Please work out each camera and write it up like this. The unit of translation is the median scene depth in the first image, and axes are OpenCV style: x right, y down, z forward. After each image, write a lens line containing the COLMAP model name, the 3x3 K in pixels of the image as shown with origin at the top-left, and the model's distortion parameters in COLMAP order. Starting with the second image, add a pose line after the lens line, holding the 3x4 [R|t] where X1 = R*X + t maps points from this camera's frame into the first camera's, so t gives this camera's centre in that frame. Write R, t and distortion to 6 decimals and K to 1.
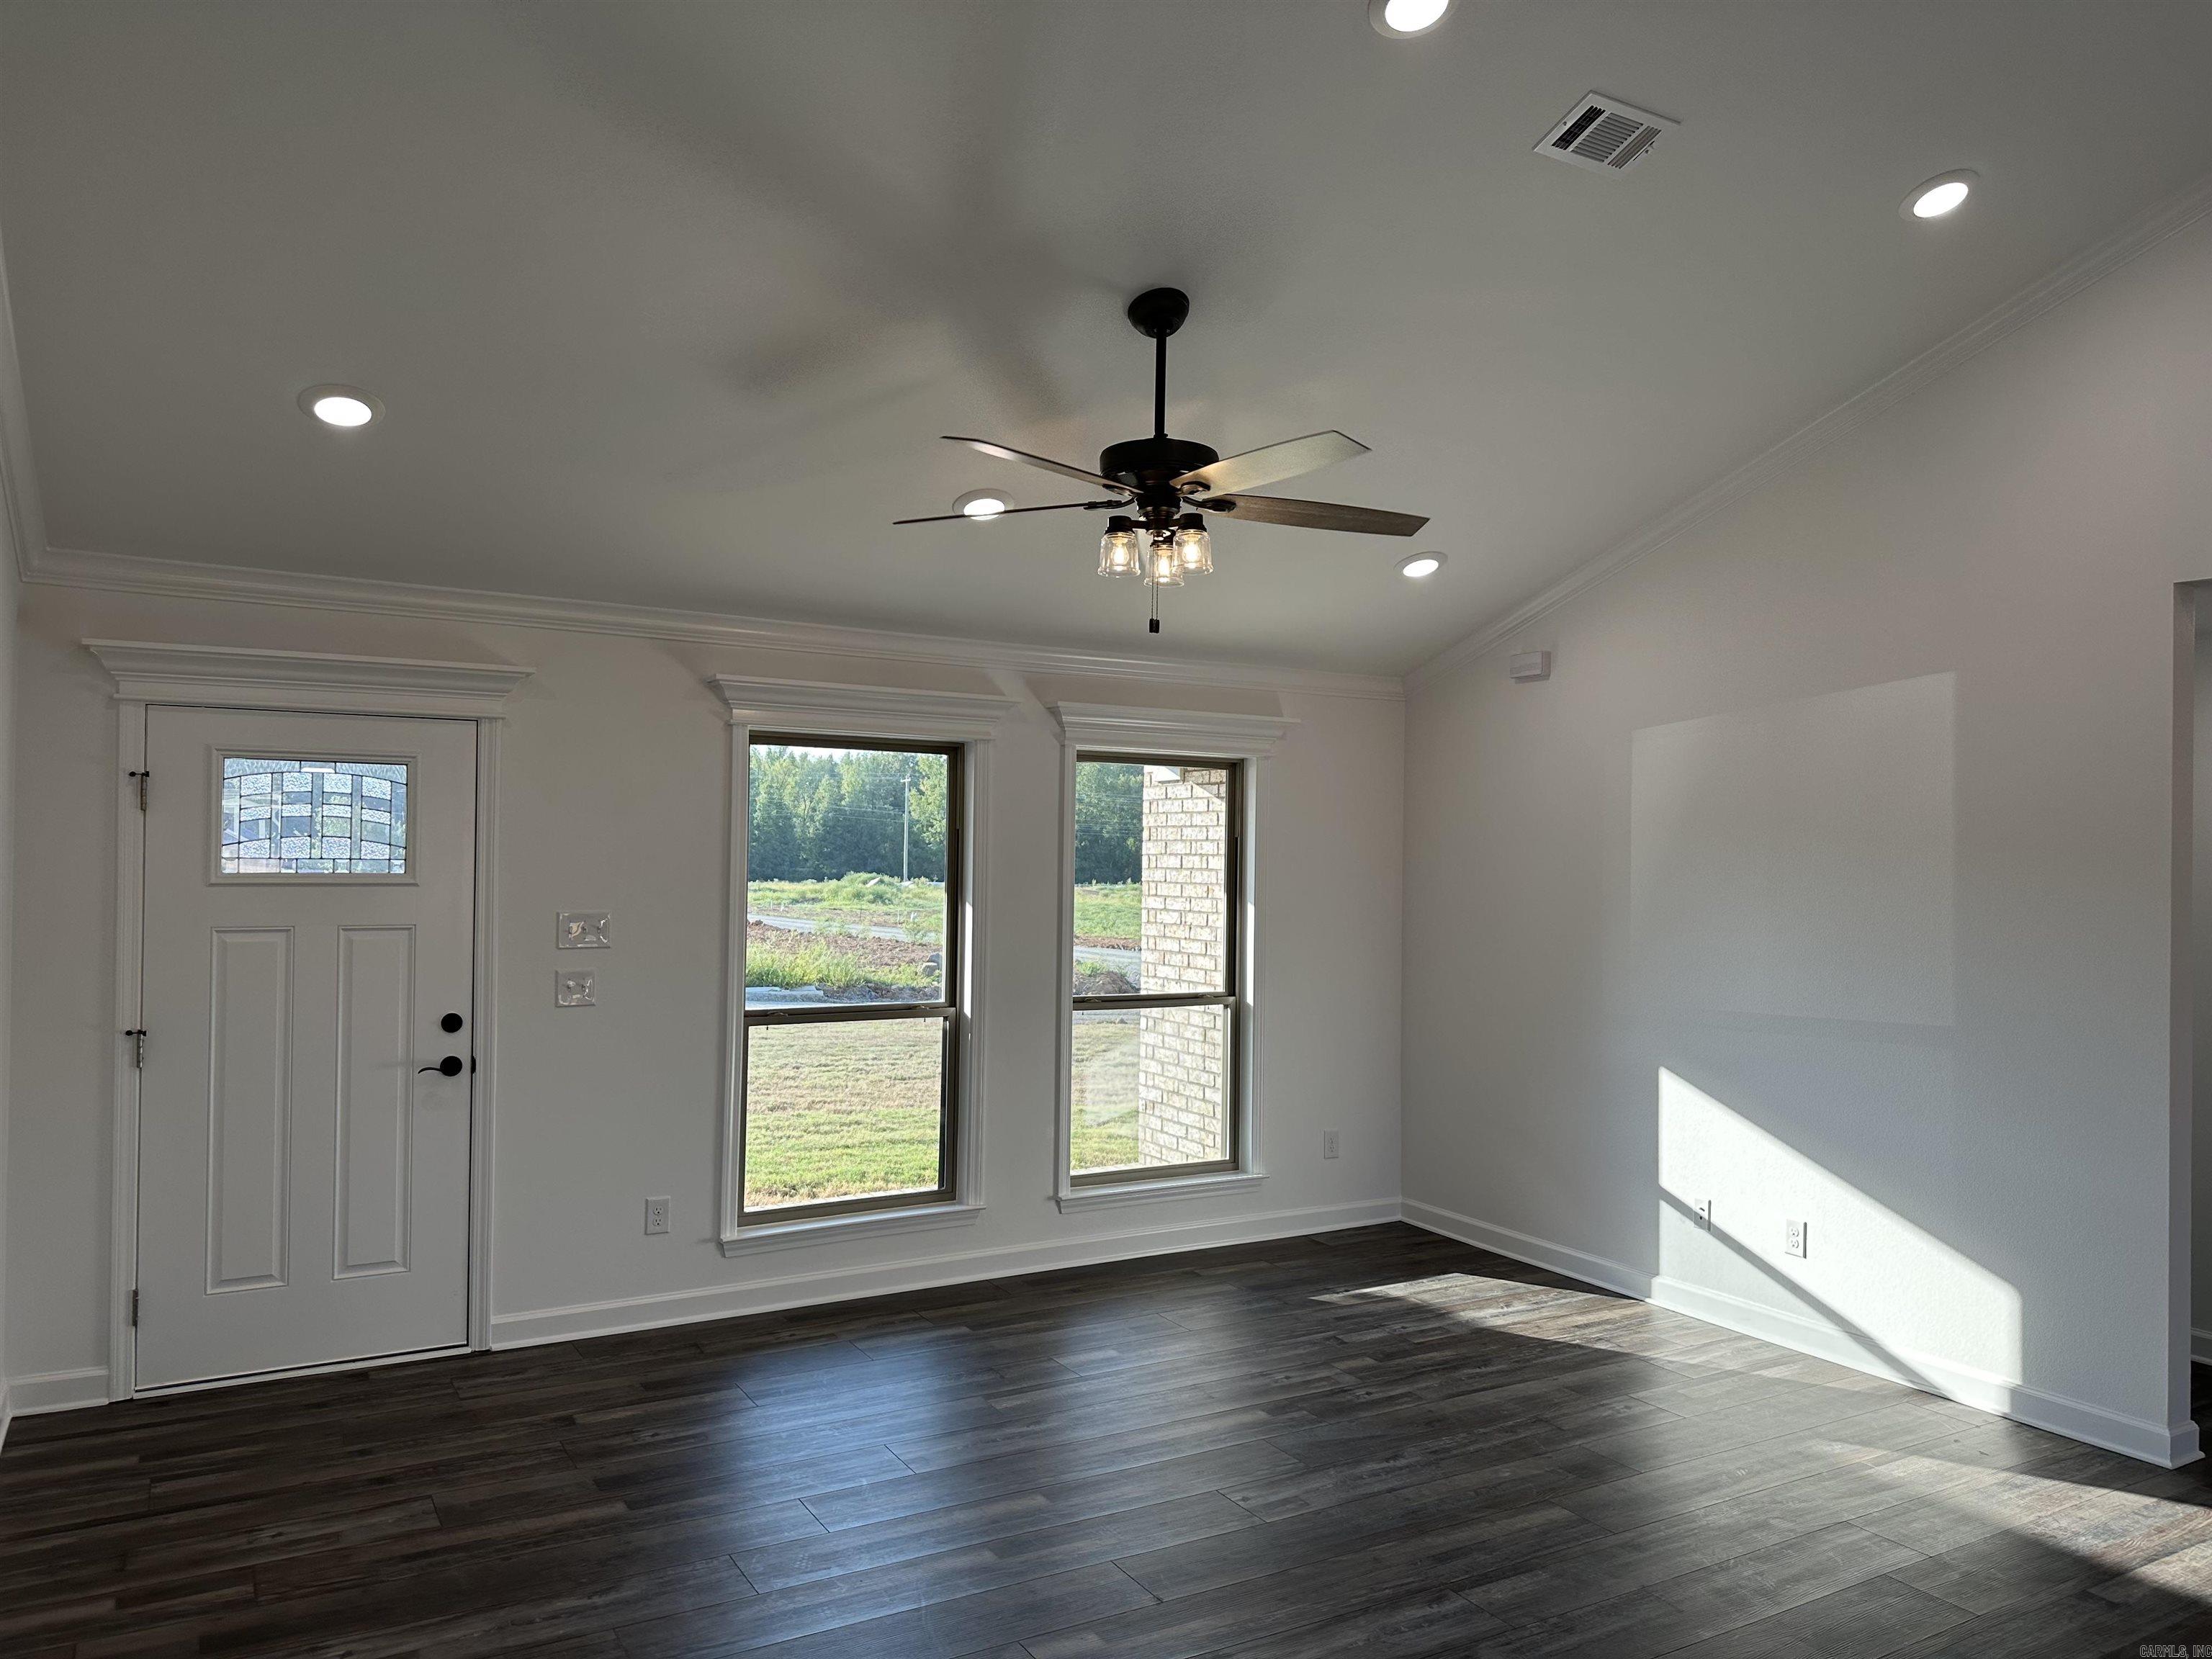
lens RADIAL K [[1560.3, 0, 1120.9], [0, 1560.3, 839.7], [0, 0, 1]] dist [0.060416, -0.066182]
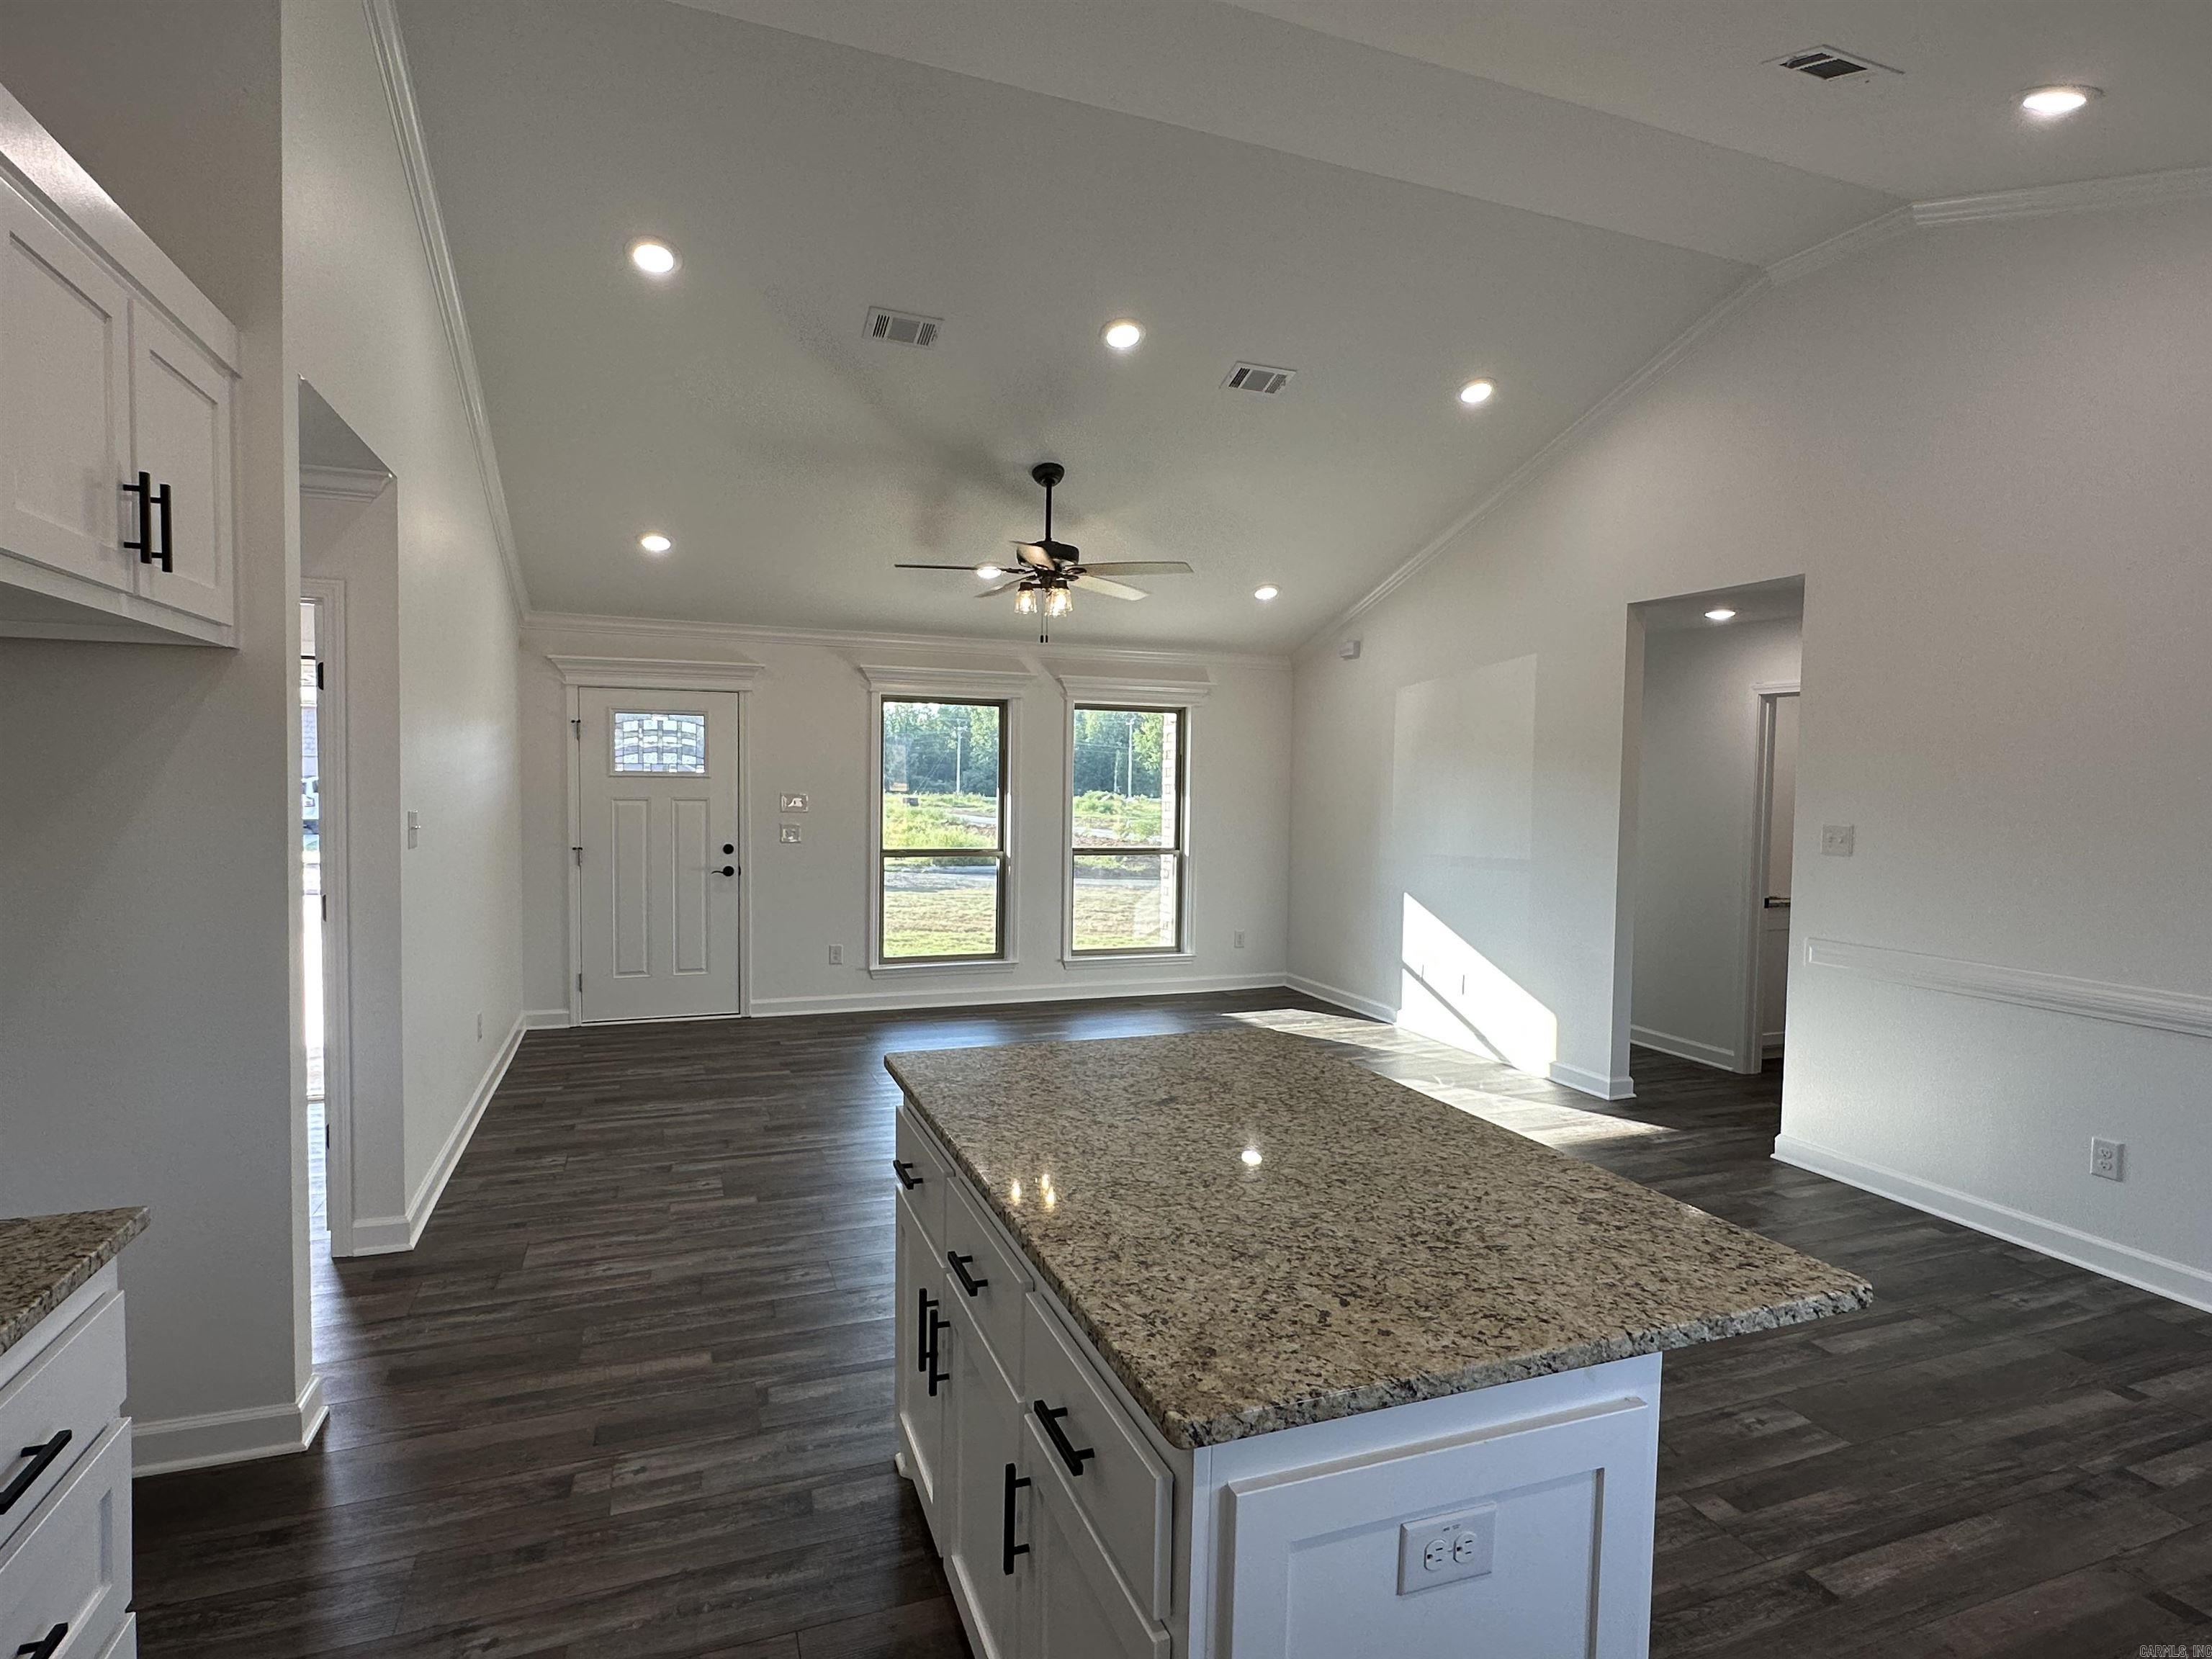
lens RADIAL K [[1160.9, 0, 1099.3], [0, 1160.9, 830.6], [0, 0, 1]] dist [-0.001044, 0.000052]
pose [[0.985616, 0.009334, -0.168745, 0.253356], [-0.000220, 0.998544, 0.053948, 0.015940], [0.169003, -0.053135, 0.984182, -0.310392]]
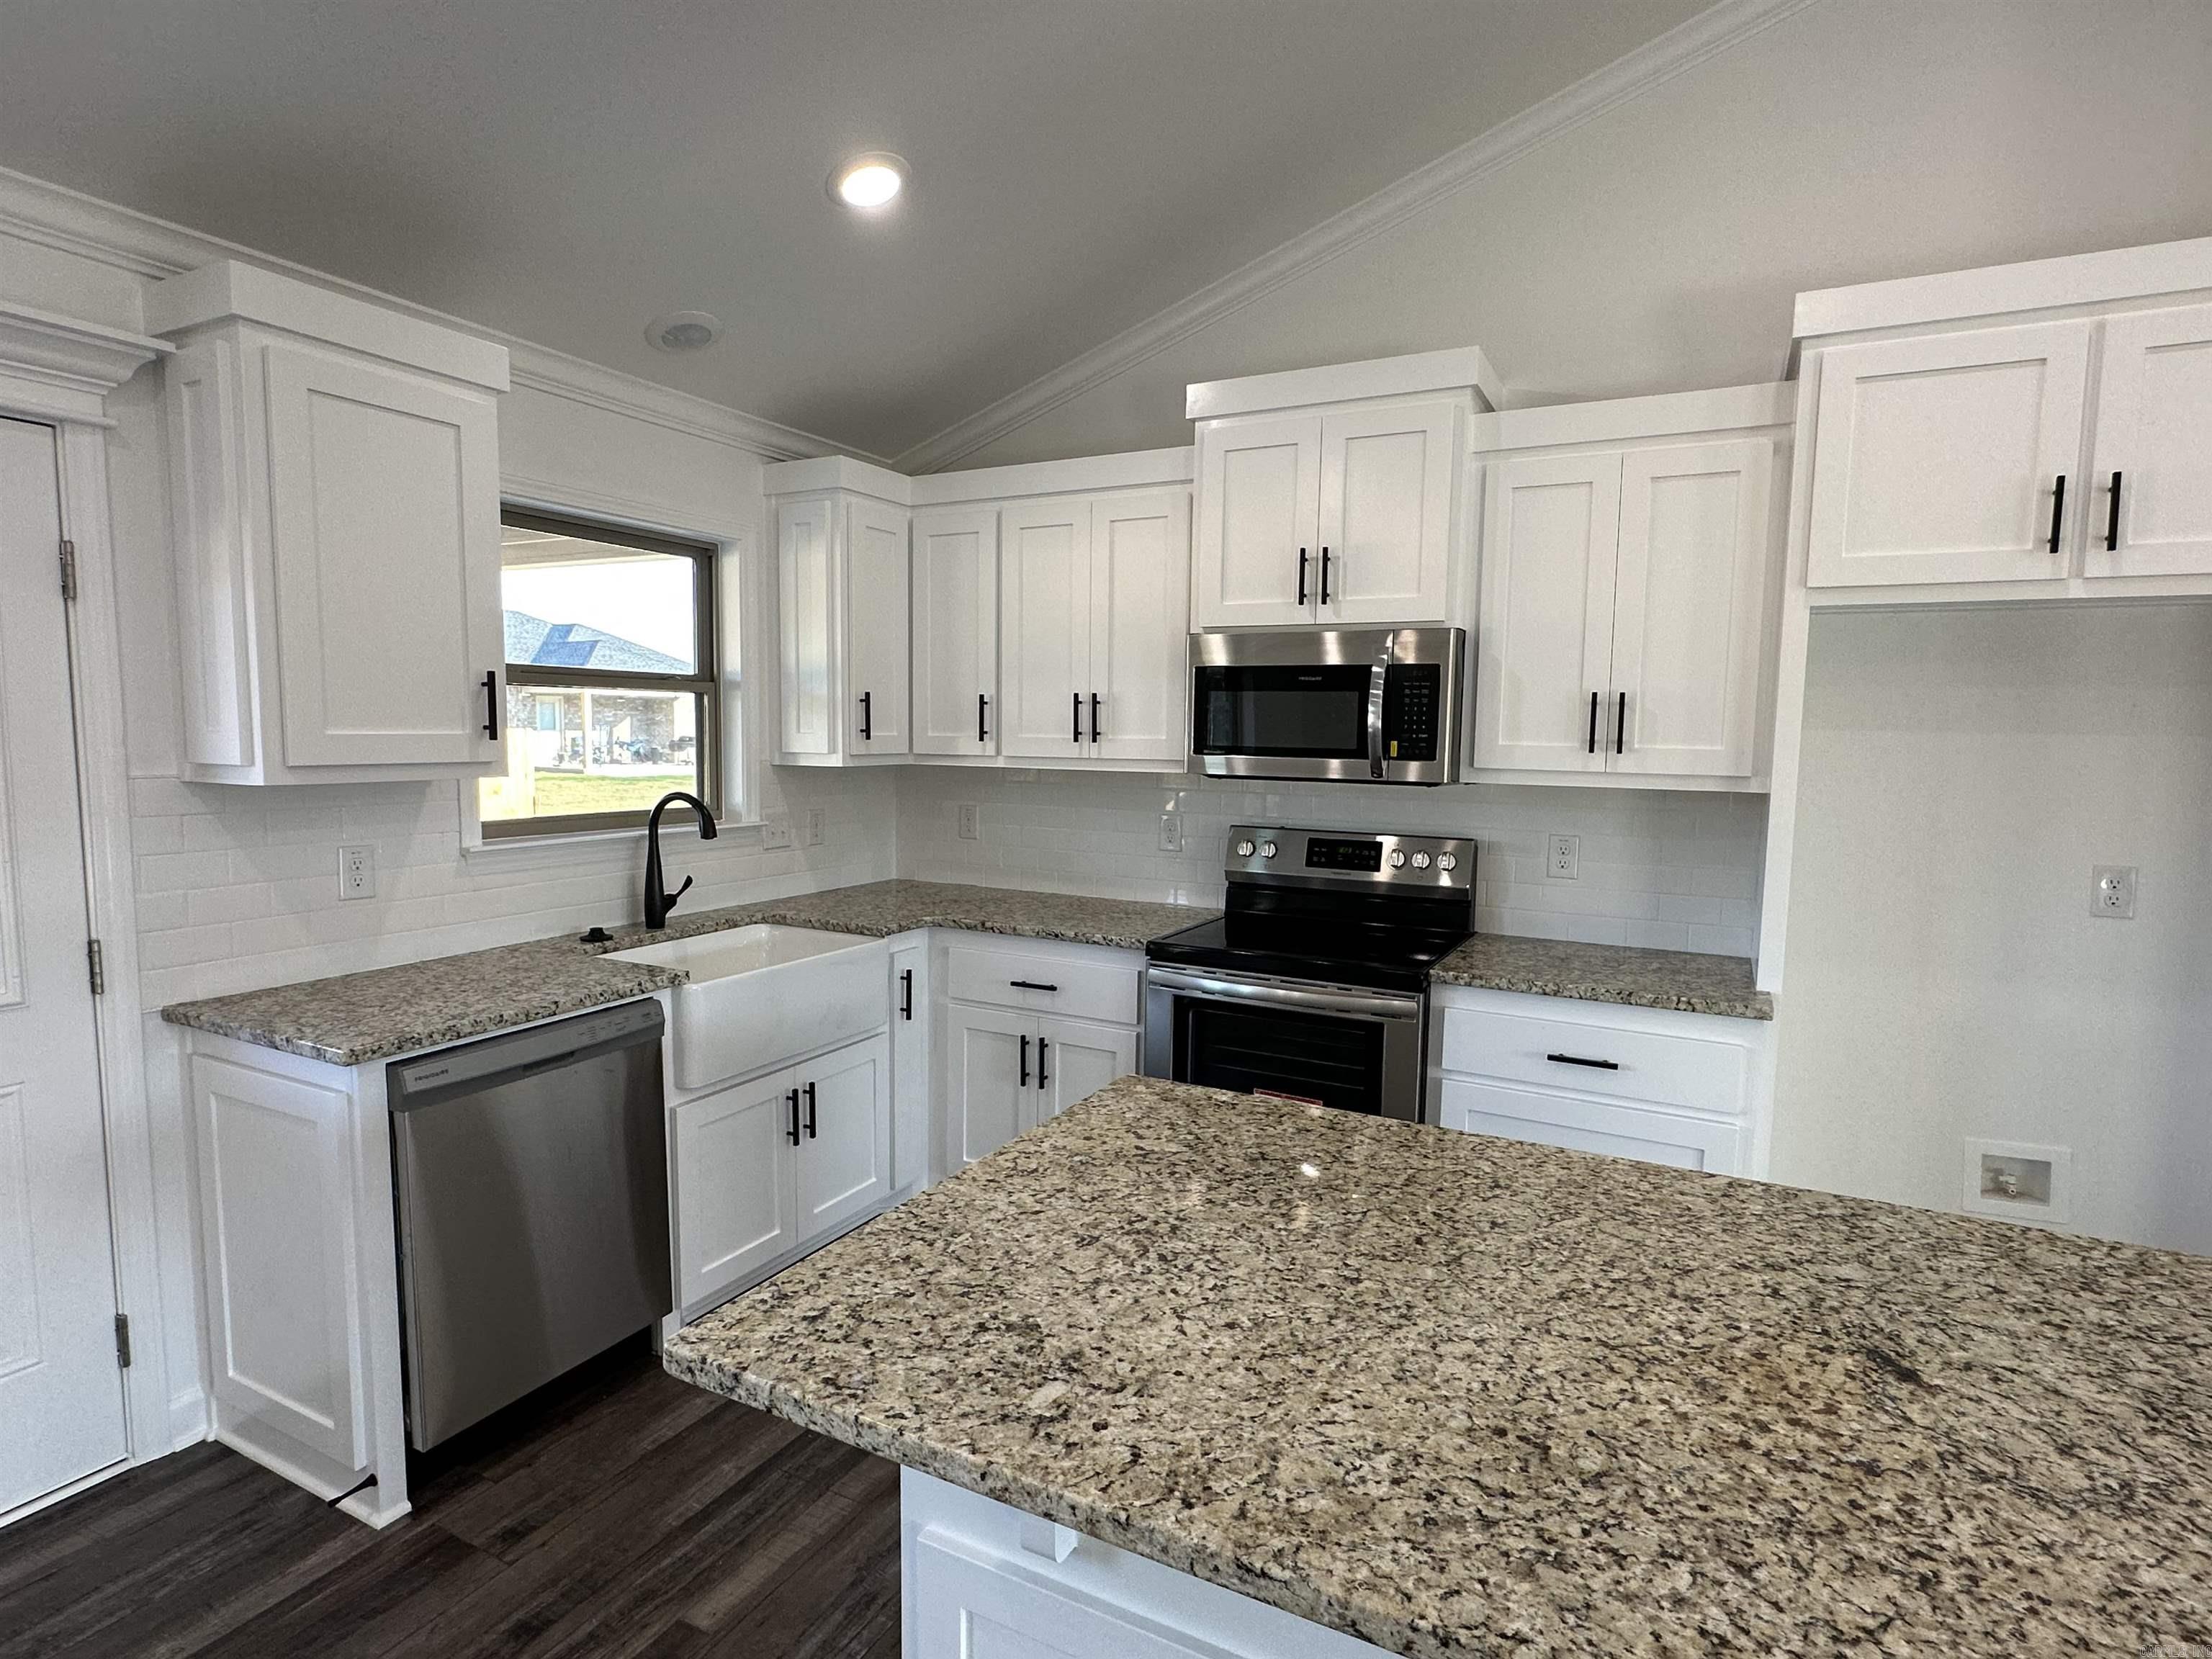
lens RADIAL K [[1160.9, 0, 1114.2], [0, 1160.9, 845.2], [0, 0, 1]] dist [-0.001044, 0.000052]
pose [[-0.850606, 0.026645, -0.525128, 0.427101], [-0.020837, 0.996223, 0.084300, 0.031880], [0.525390, 0.082648, -0.846838, 0.196421]]
